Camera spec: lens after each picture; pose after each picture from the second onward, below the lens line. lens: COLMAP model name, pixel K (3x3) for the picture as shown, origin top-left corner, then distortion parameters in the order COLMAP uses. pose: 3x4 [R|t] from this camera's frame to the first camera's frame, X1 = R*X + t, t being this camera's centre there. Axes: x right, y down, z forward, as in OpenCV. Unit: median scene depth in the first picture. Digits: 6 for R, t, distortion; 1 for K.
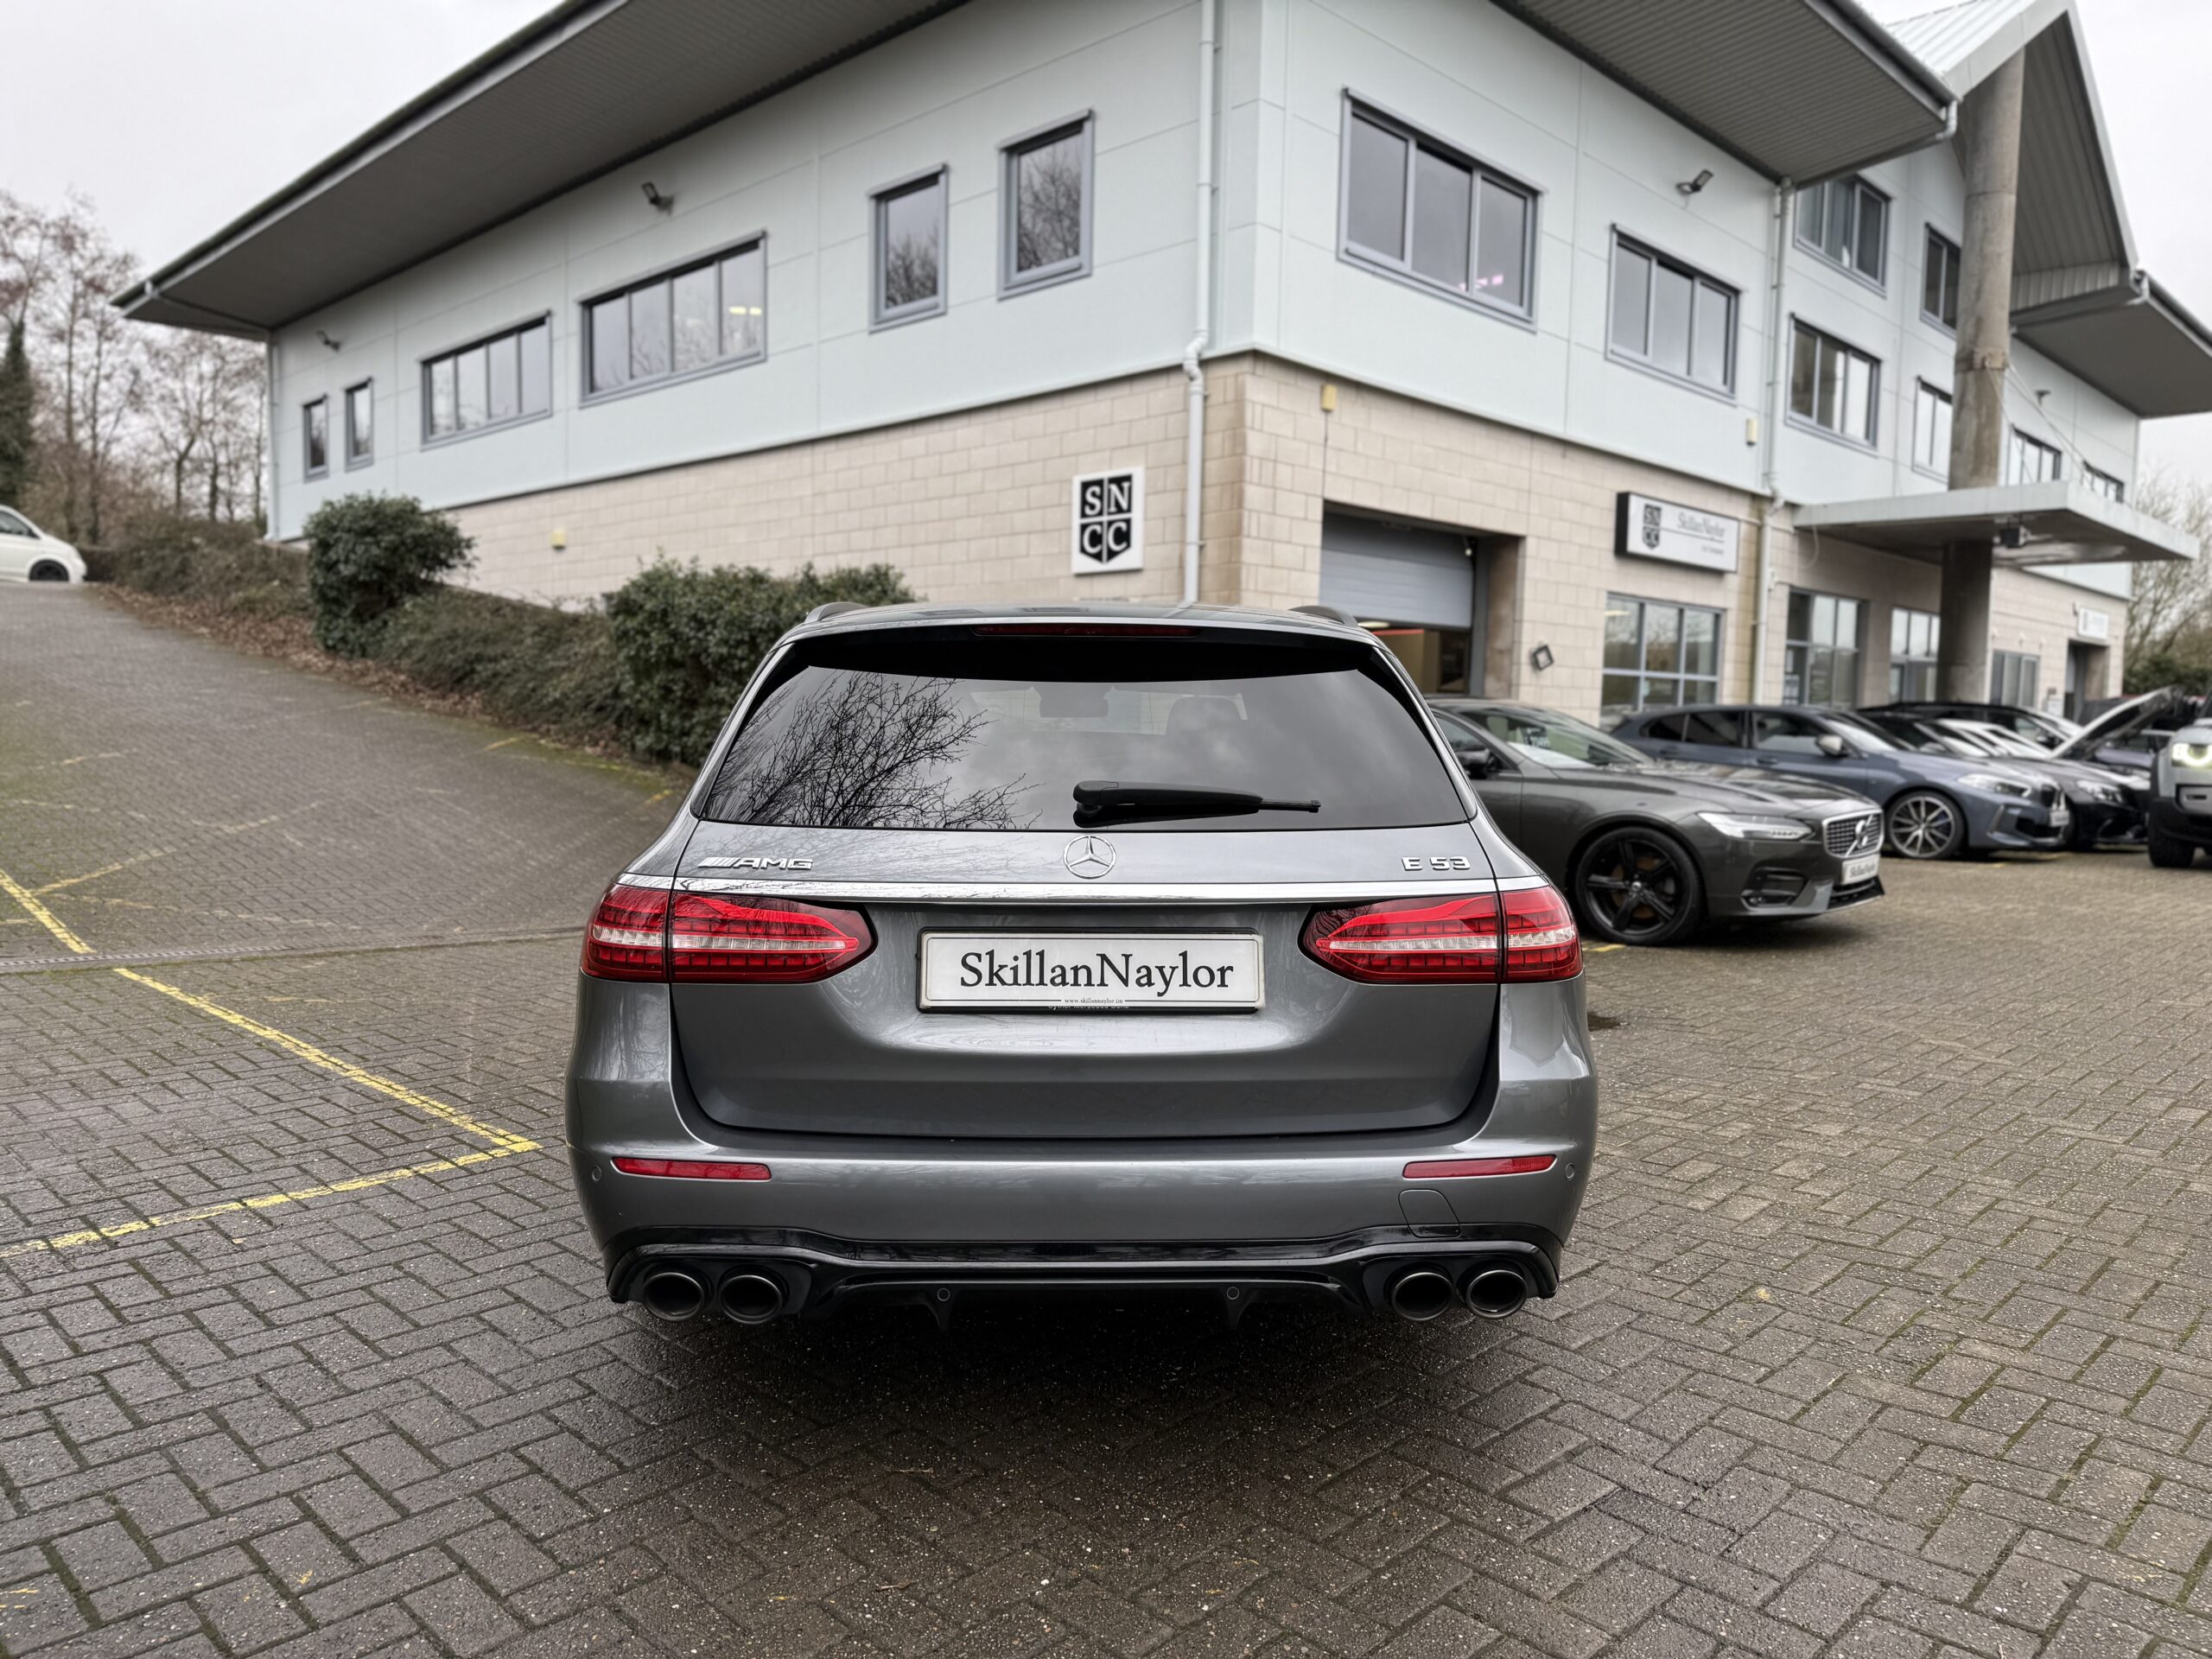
lens RADIAL K [[1524.1, 0, 1124.8], [0, 1524.1, 837.3], [0, 0, 1]] dist [0.029427, -0.030581]
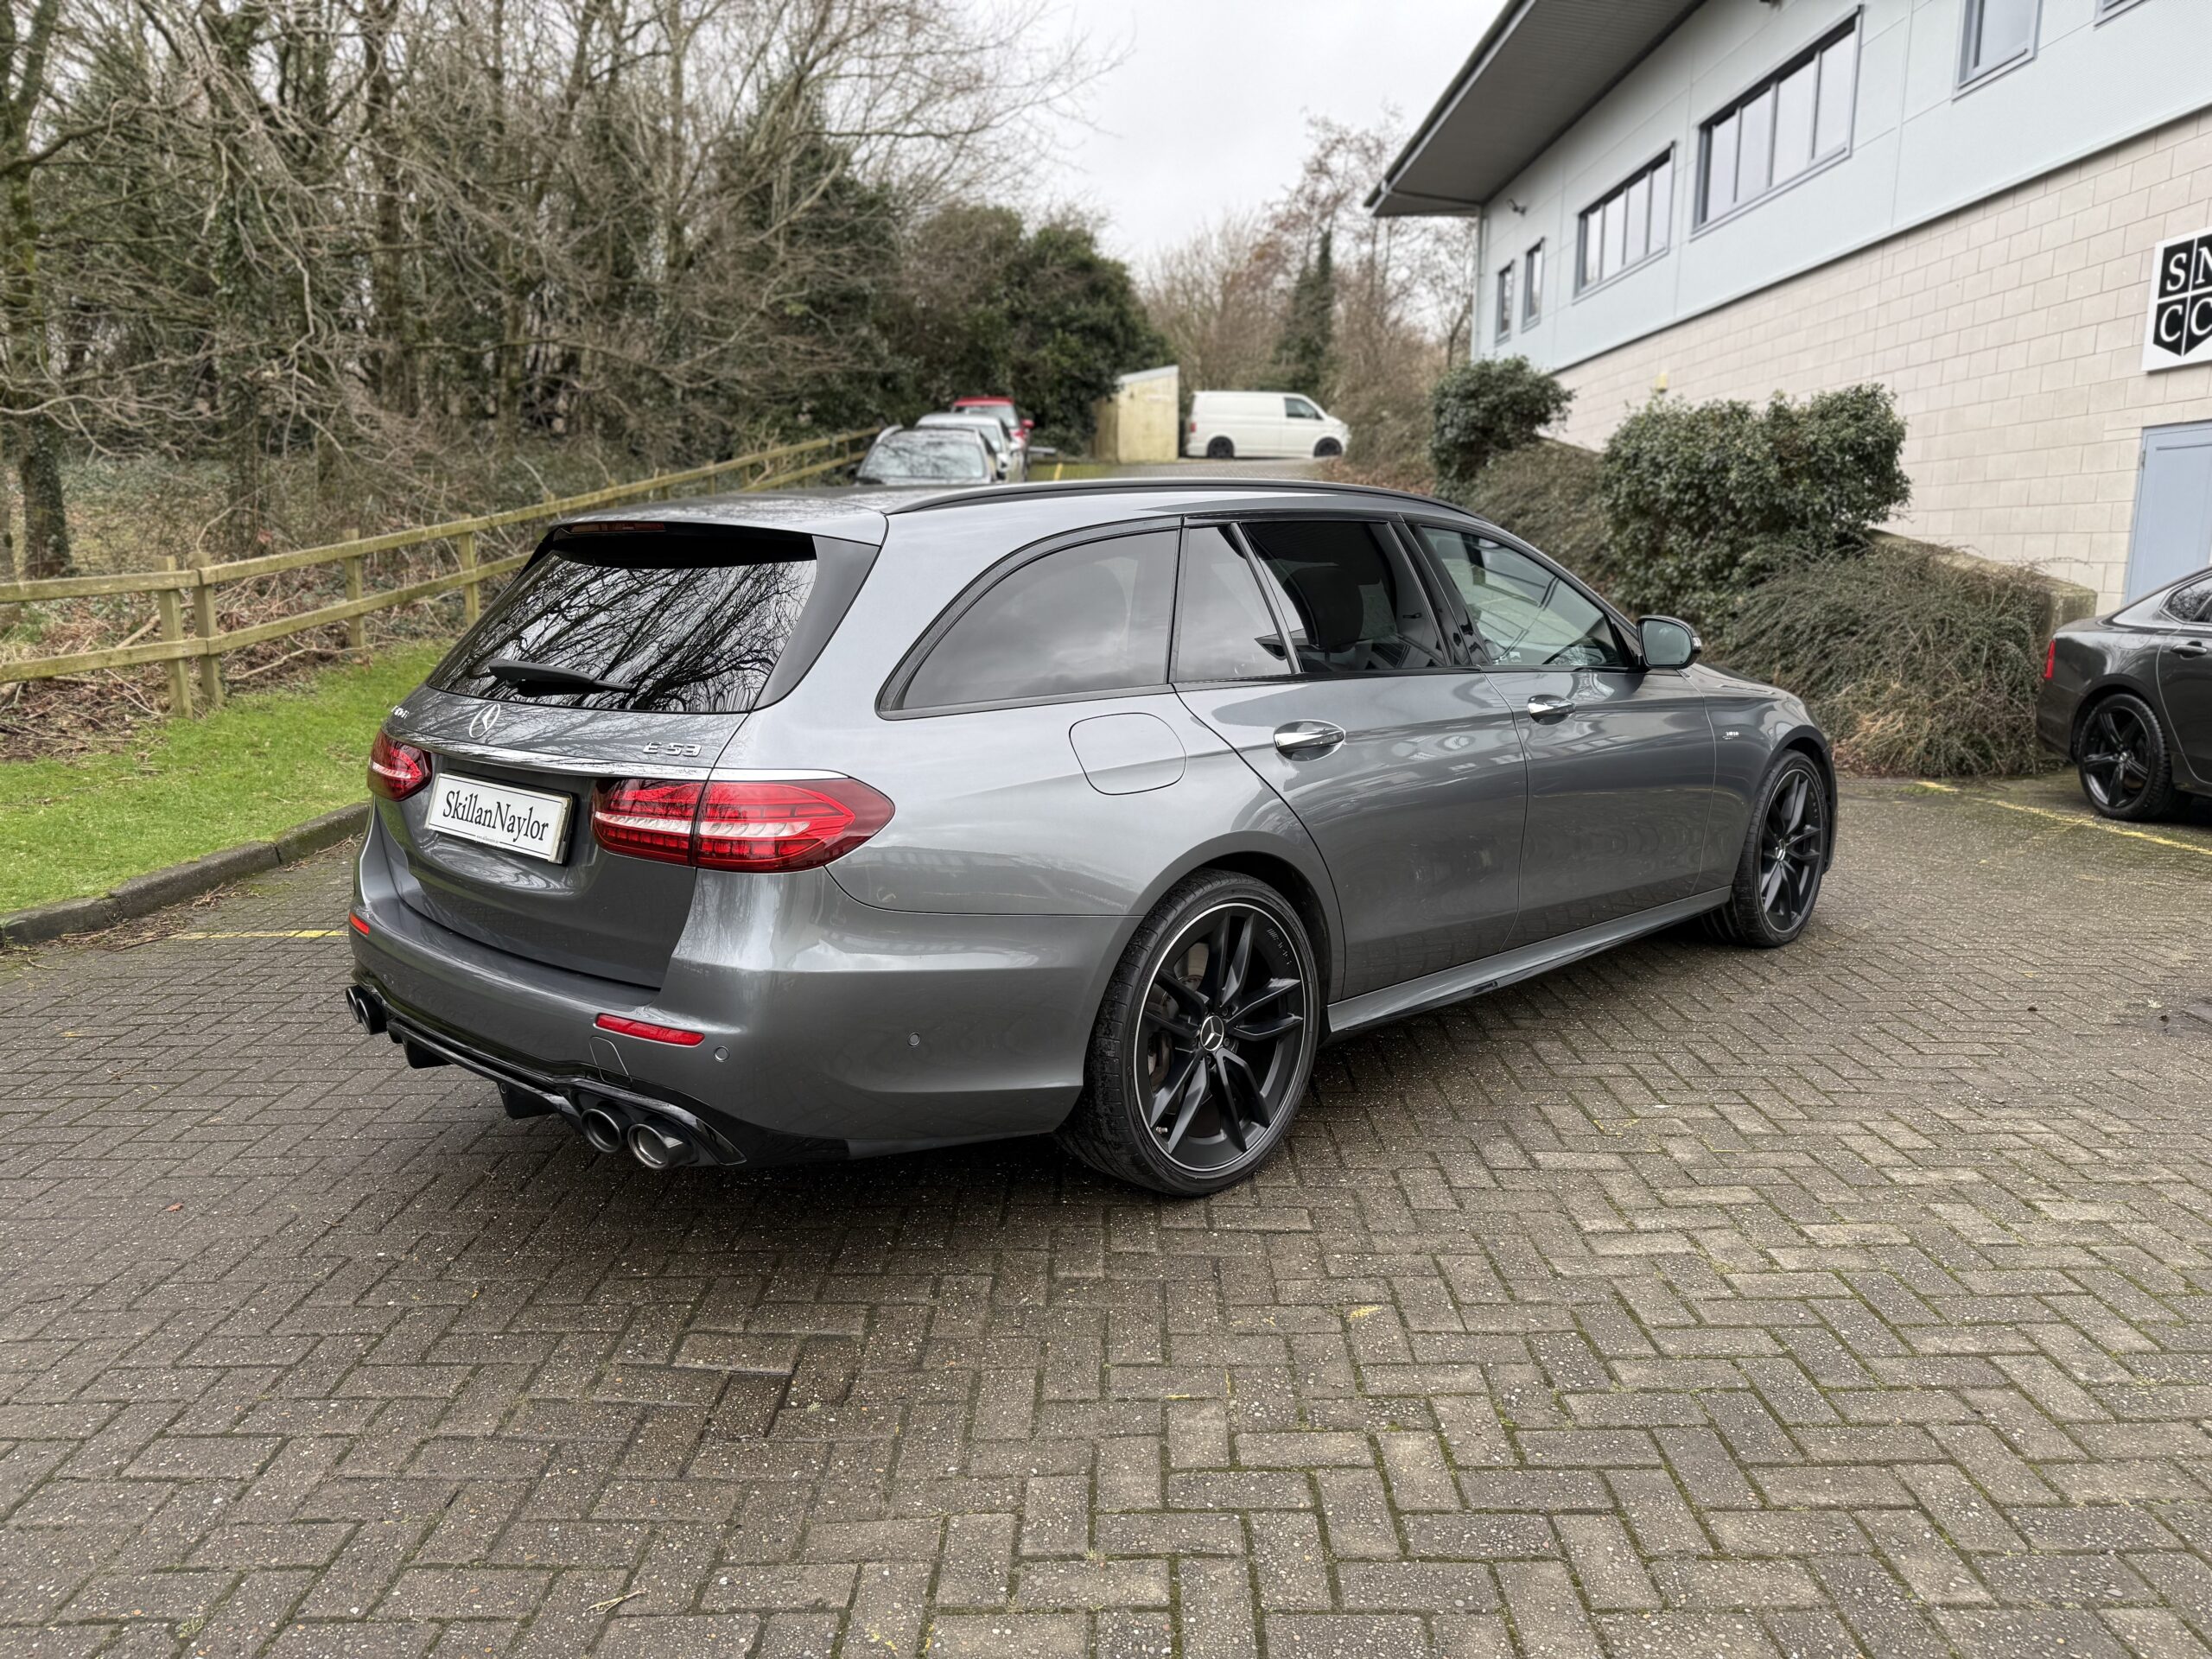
lens RADIAL K [[1535.8, 0, 1123.5], [0, 1535.8, 836.8], [0, 0, 1]] dist [0.056478, -0.073681]
pose [[0.700369, 0.109936, -0.705264, 0.185602], [-0.040093, 0.992567, 0.114905, -0.009034], [0.712654, -0.052200, 0.699571, 0.073015]]
